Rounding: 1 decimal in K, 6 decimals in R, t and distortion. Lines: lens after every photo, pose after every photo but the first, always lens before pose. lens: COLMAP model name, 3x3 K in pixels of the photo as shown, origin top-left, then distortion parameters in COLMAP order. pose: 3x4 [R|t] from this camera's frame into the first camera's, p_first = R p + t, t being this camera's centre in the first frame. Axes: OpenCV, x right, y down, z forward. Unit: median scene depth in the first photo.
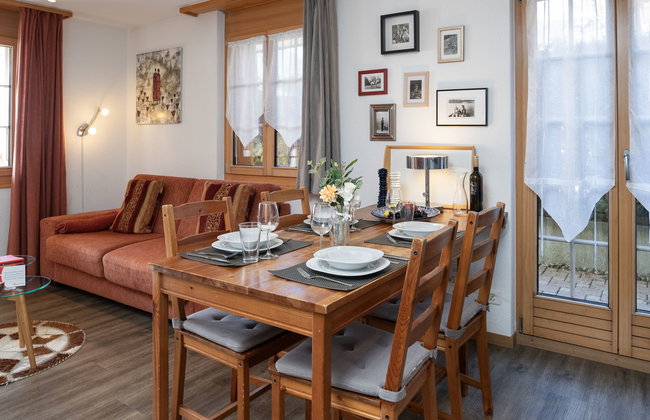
lens RADIAL K [[480.1, 0, 319.3], [0, 480.1, 136.4], [0, 0, 1]] dist [-0.030000, 0.003664]
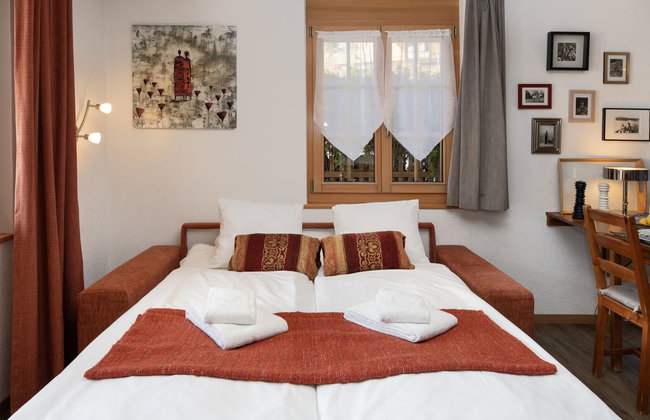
lens RADIAL K [[459.6, 0, 377.2], [0, 459.6, 161.3], [0, 0, 1]] dist [0.019923, -0.010654]
pose [[0.819480, -0.021912, 0.572689, -0.718738], [-0.008944, 0.998658, 0.051008, -0.021278], [-0.573038, -0.046922, 0.818184, 0.380957]]
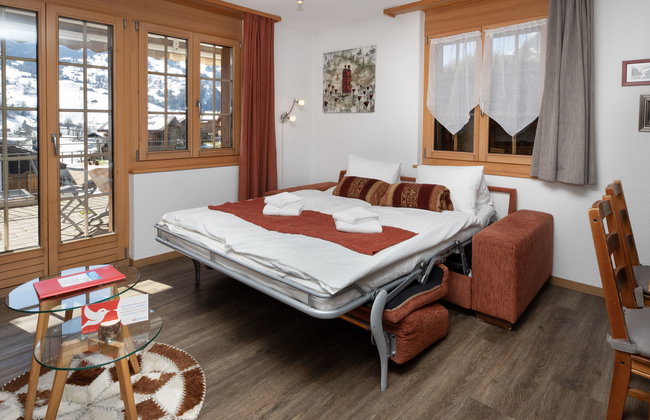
lens RADIAL K [[354.9, 0, 303.3], [0, 354.9, 137.9], [0, 0, 1]] dist [0.024950, -0.000400]
pose [[0.992091, 0.008526, -0.125230, -0.482807], [-0.001598, 0.998467, 0.055322, -0.017527], [0.125510, -0.054684, 0.990584, 0.169525]]
